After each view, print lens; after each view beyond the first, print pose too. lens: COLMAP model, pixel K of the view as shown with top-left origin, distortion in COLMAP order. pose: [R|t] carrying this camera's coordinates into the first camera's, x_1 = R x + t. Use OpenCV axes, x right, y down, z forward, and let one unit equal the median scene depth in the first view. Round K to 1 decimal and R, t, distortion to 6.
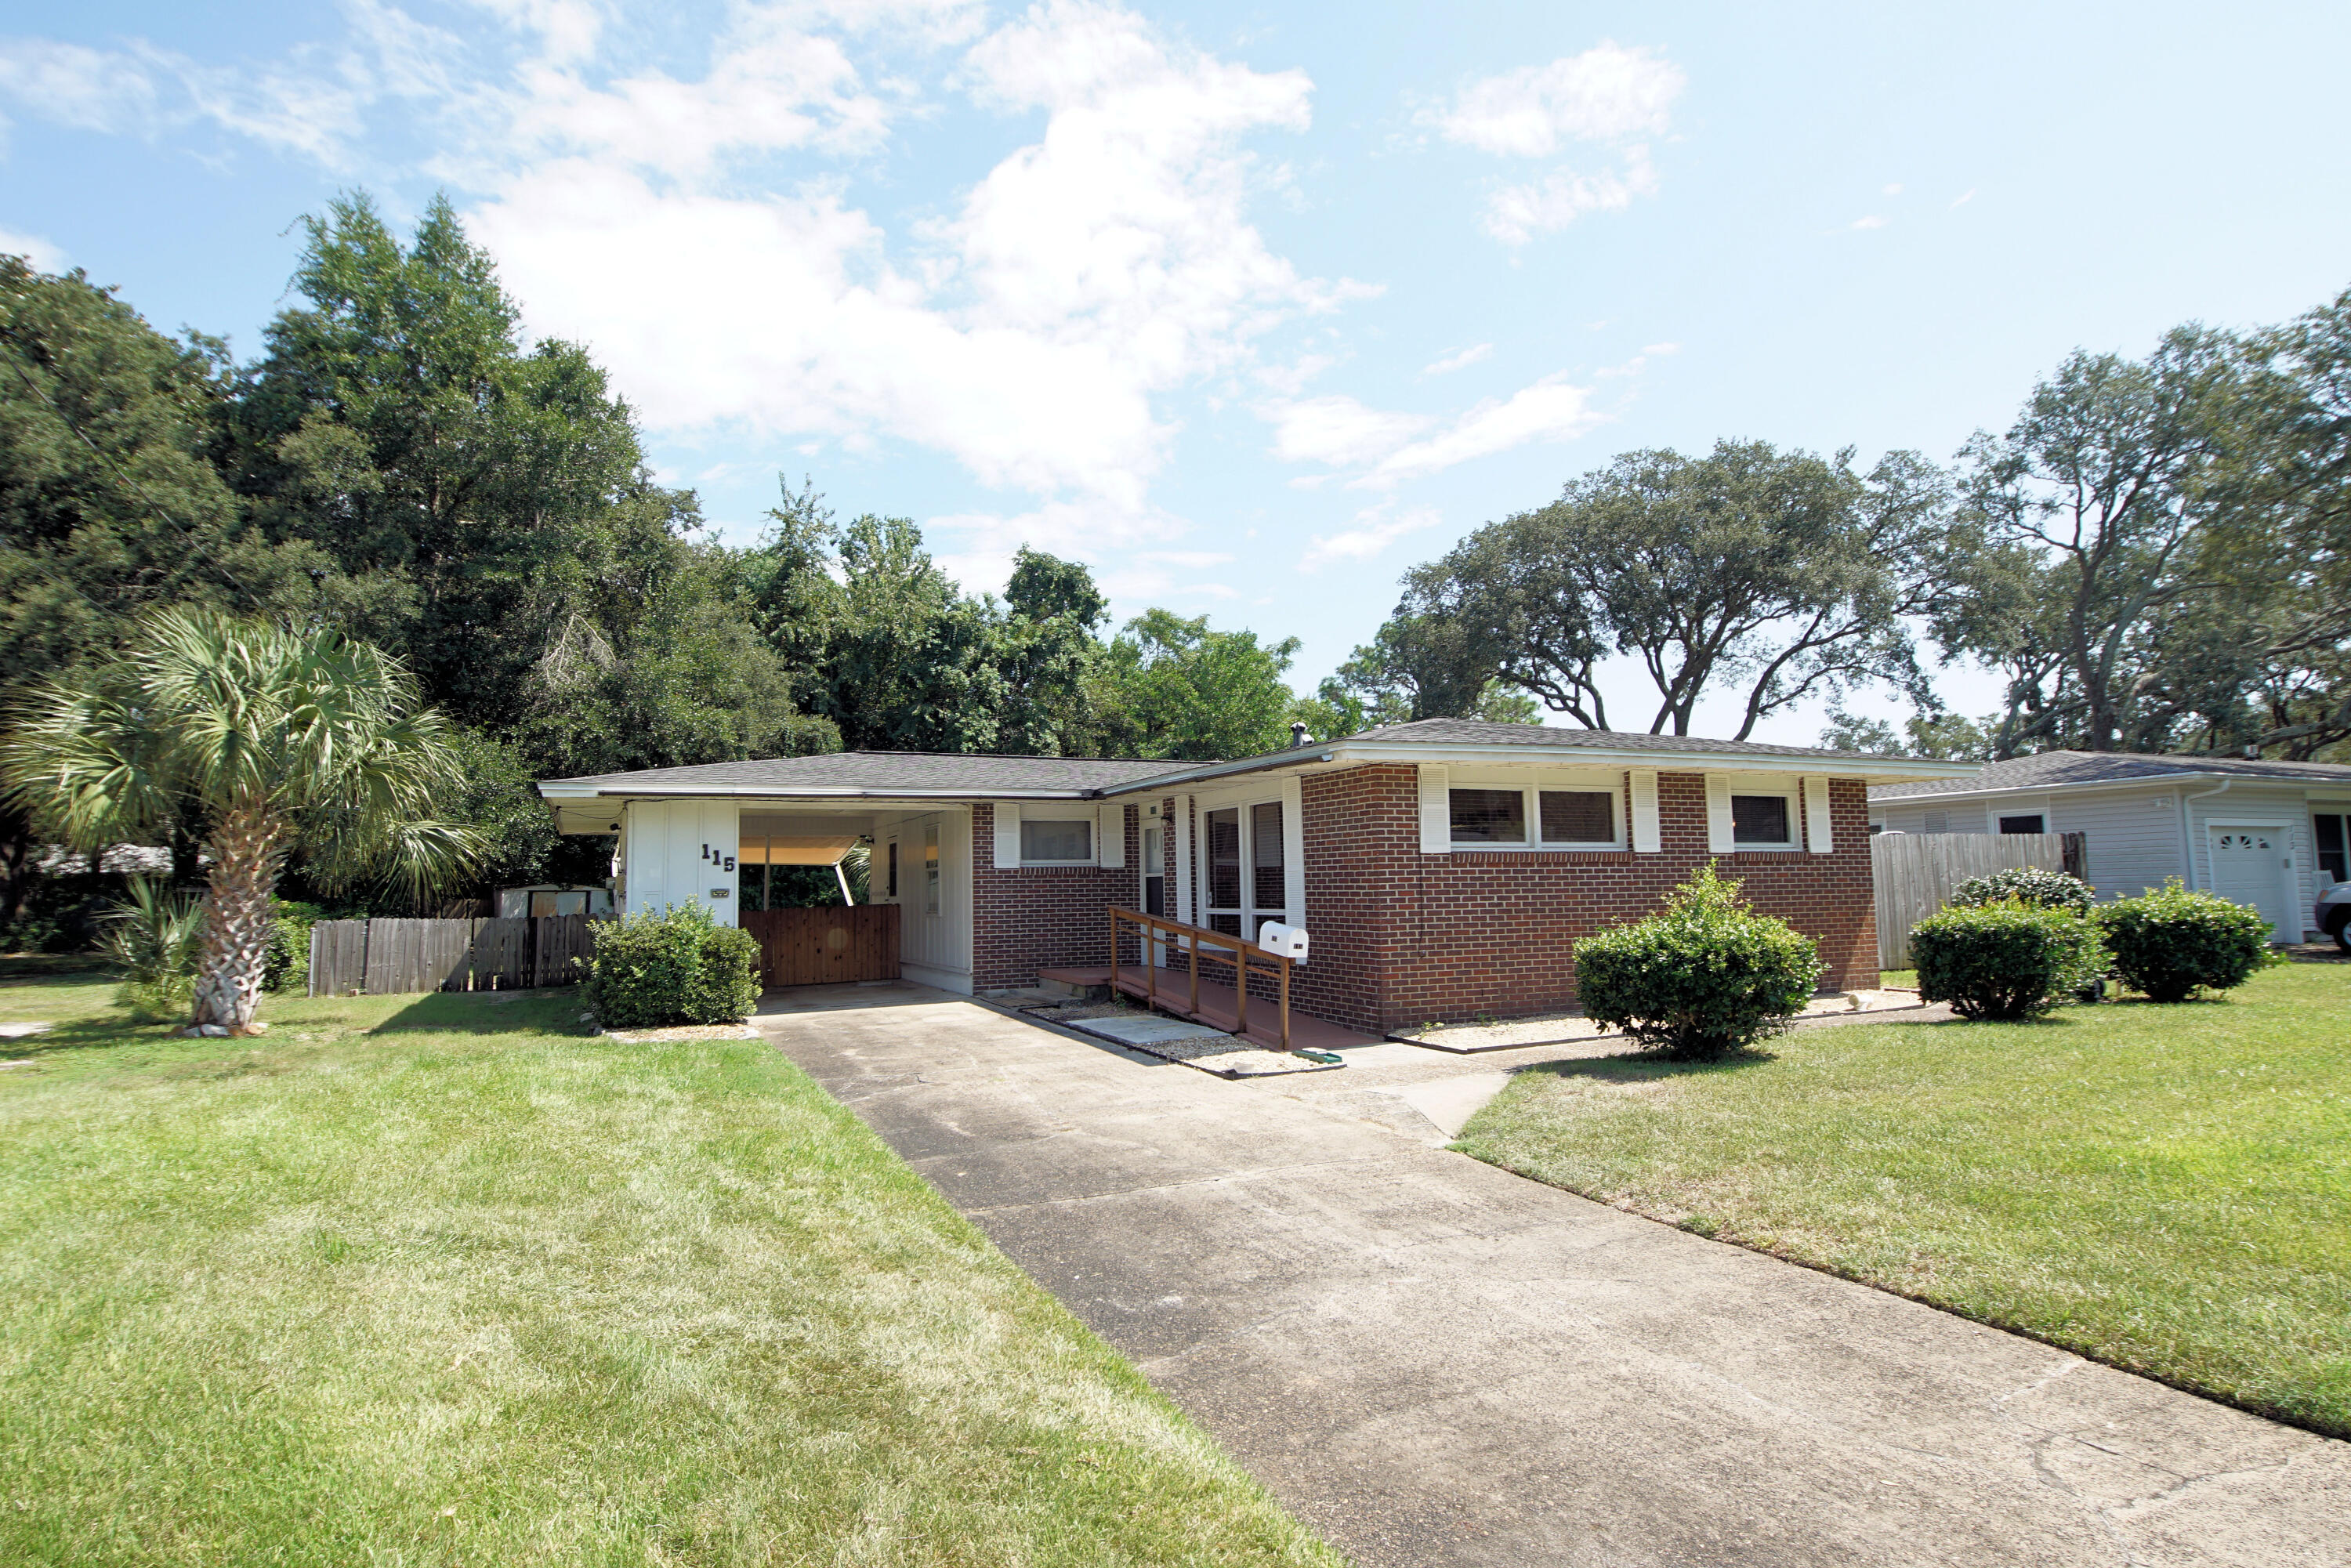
lens RADIAL K [[1259.8, 0, 1143.4], [0, 1259.8, 791.2], [0, 0, 1]] dist [0.035311, -0.031574]
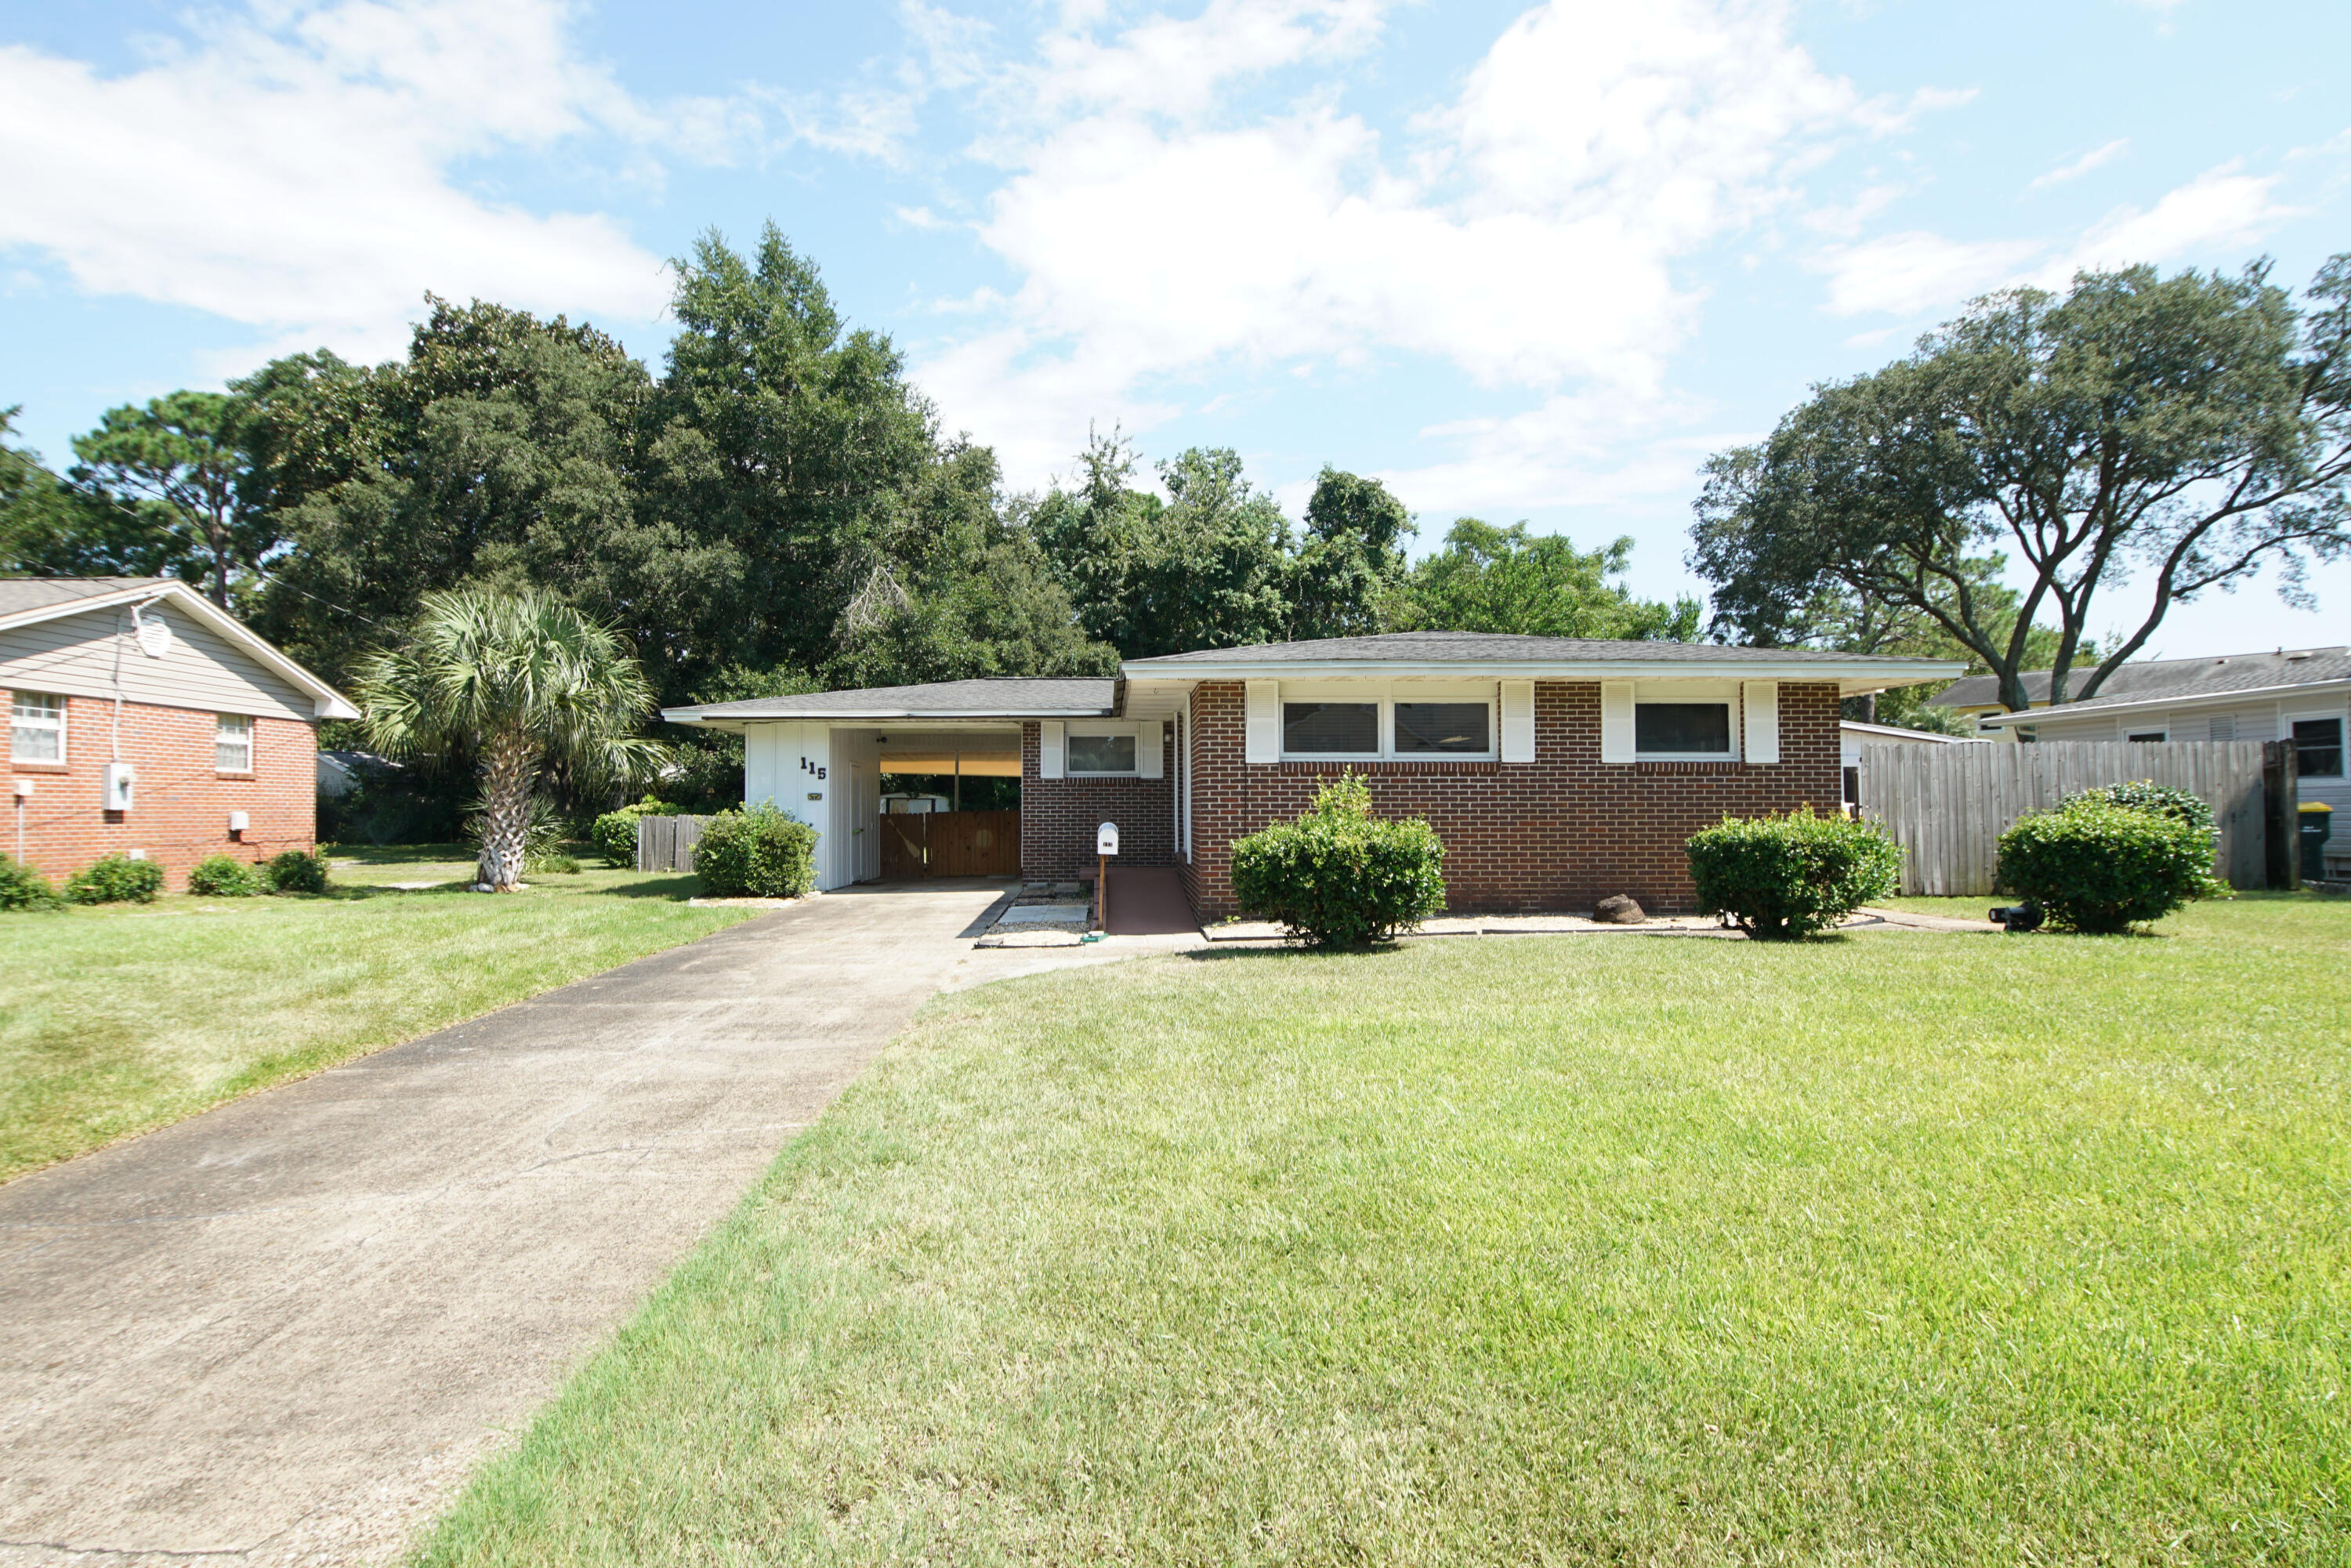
lens RADIAL K [[1259.8, 0, 1152.0], [0, 1259.8, 783.6], [0, 0, 1]] dist [0.035311, -0.031574]
pose [[0.928637, 0.005543, -0.370947, 0.251124], [0.016791, 0.998236, 0.056950, 0.001583], [0.370609, -0.059115, 0.926906, -0.018408]]
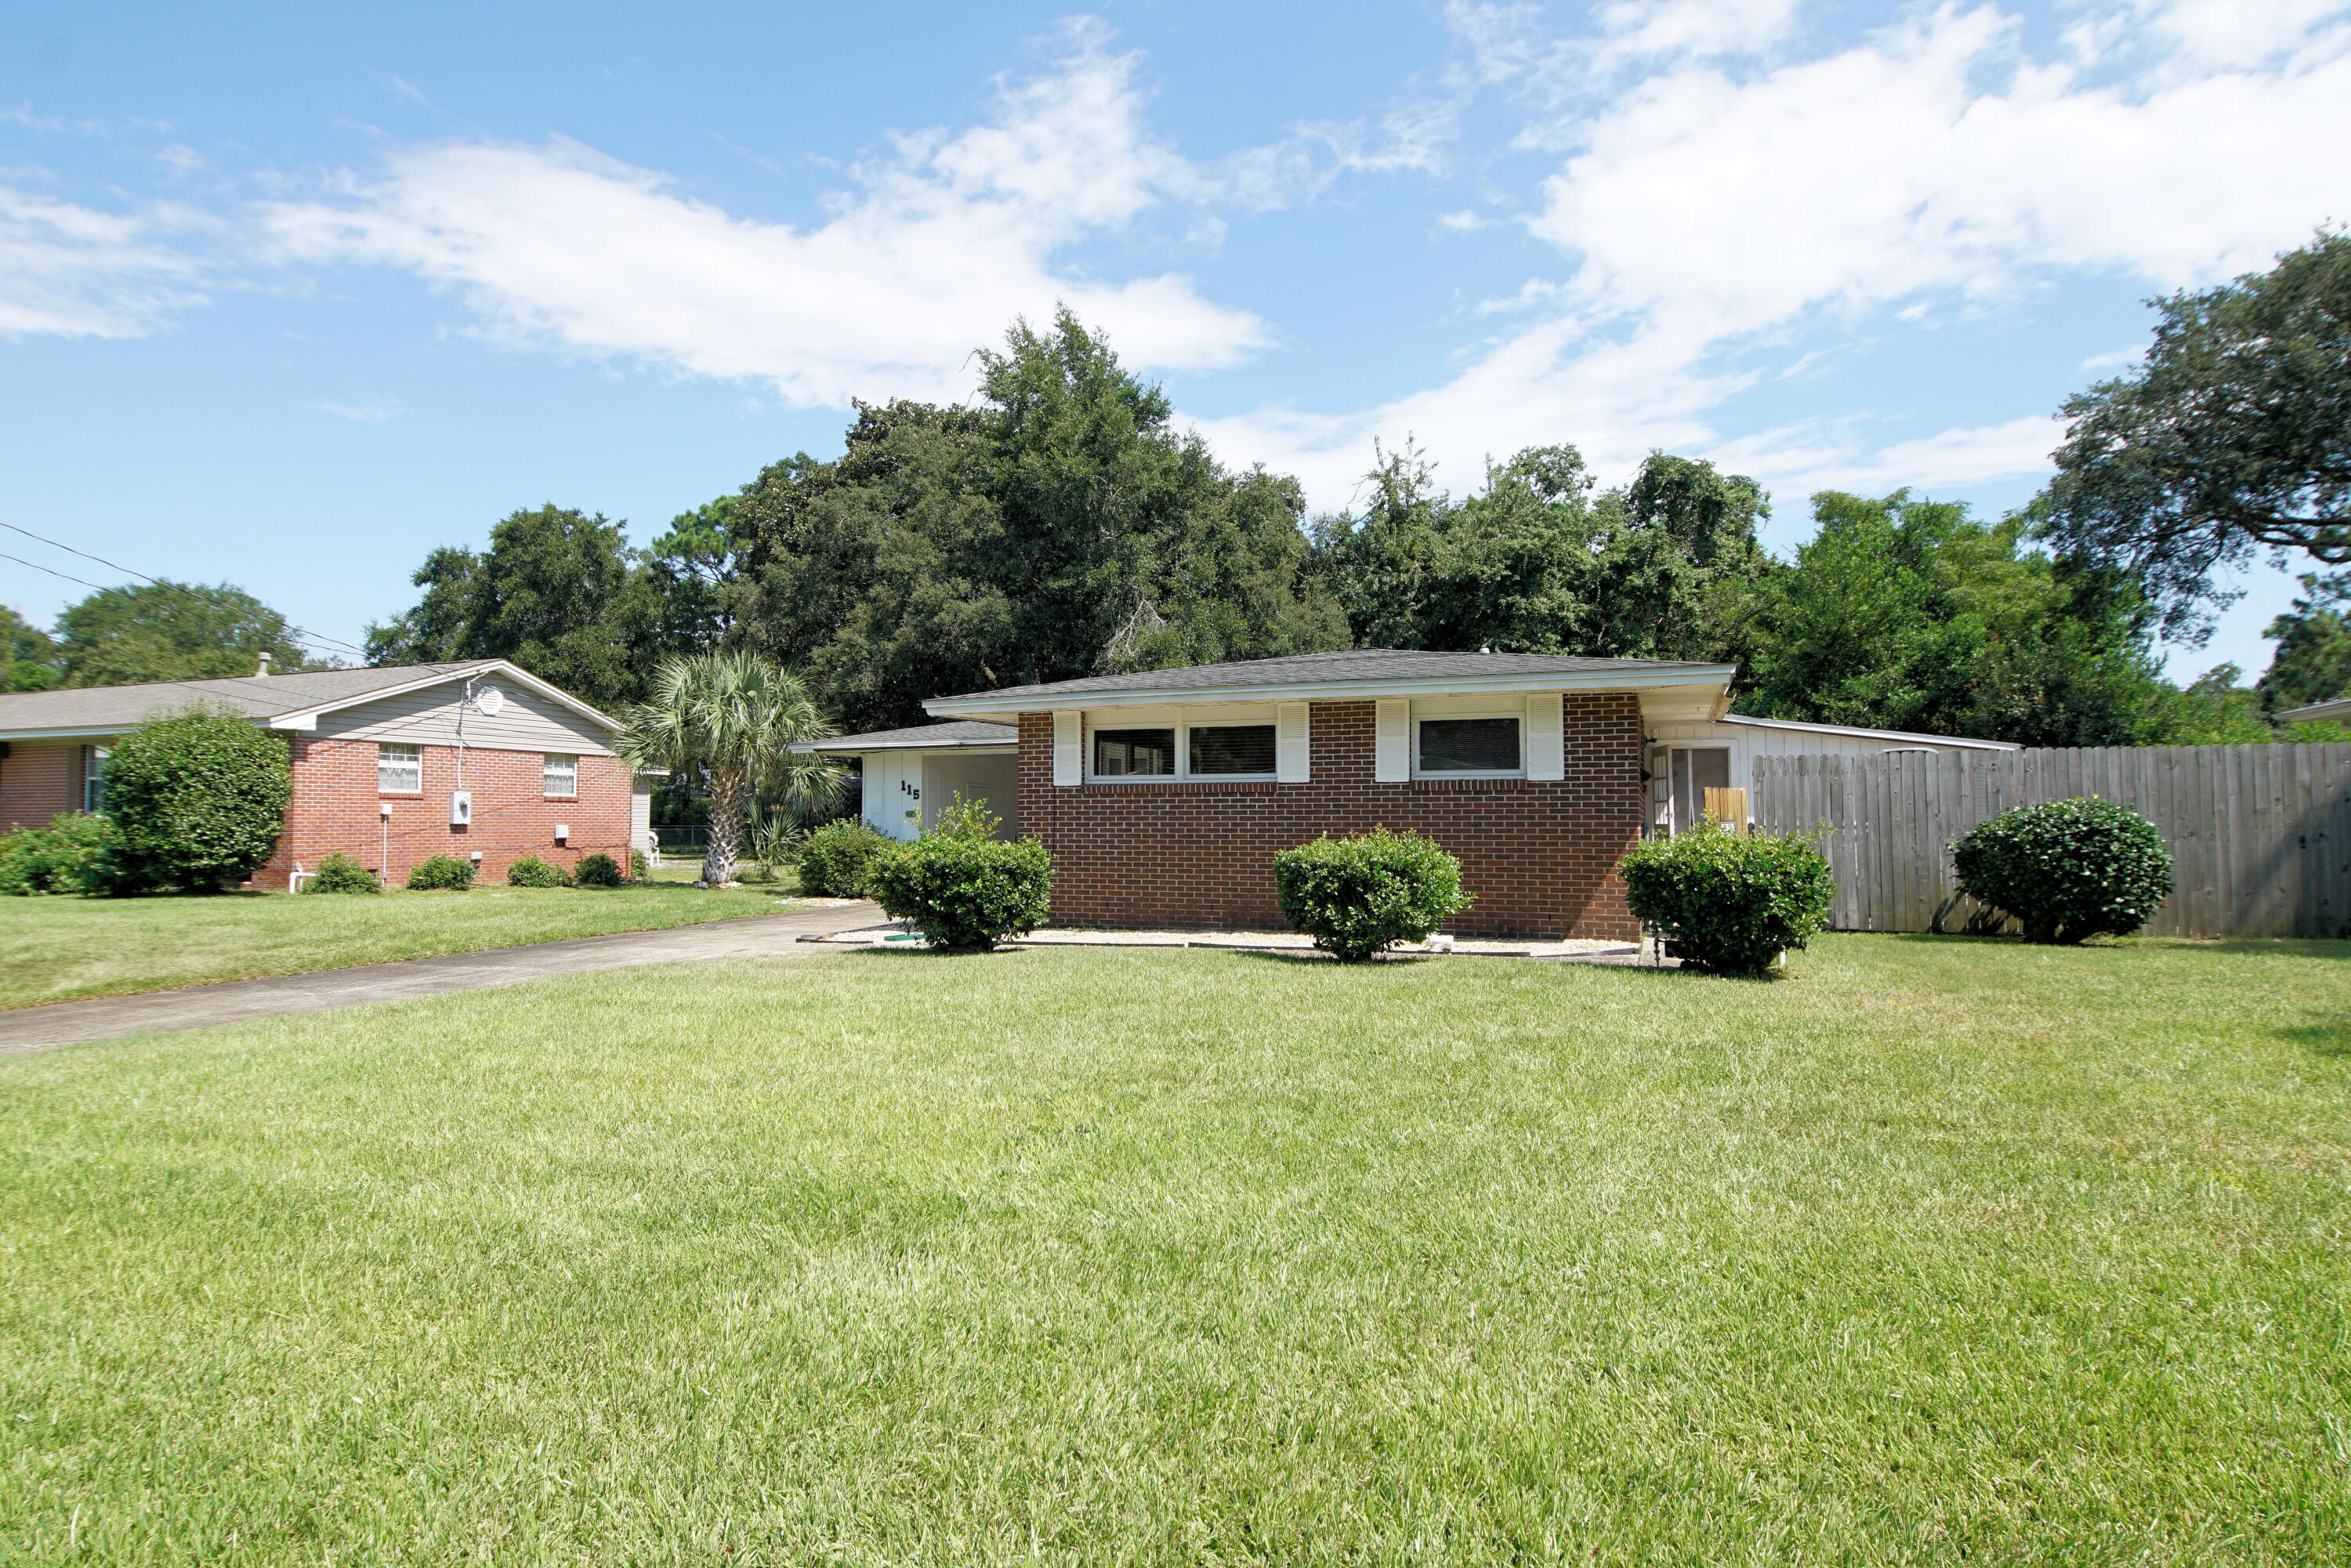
lens RADIAL K [[1259.8, 0, 1158.3], [0, 1259.8, 797.5], [0, 0, 1]] dist [0.035311, -0.031574]
pose [[0.696787, 0.001367, -0.717277, 0.529202], [0.044847, 0.997959, 0.045468, 0.004454], [0.715874, -0.063849, 0.695304, 0.106218]]
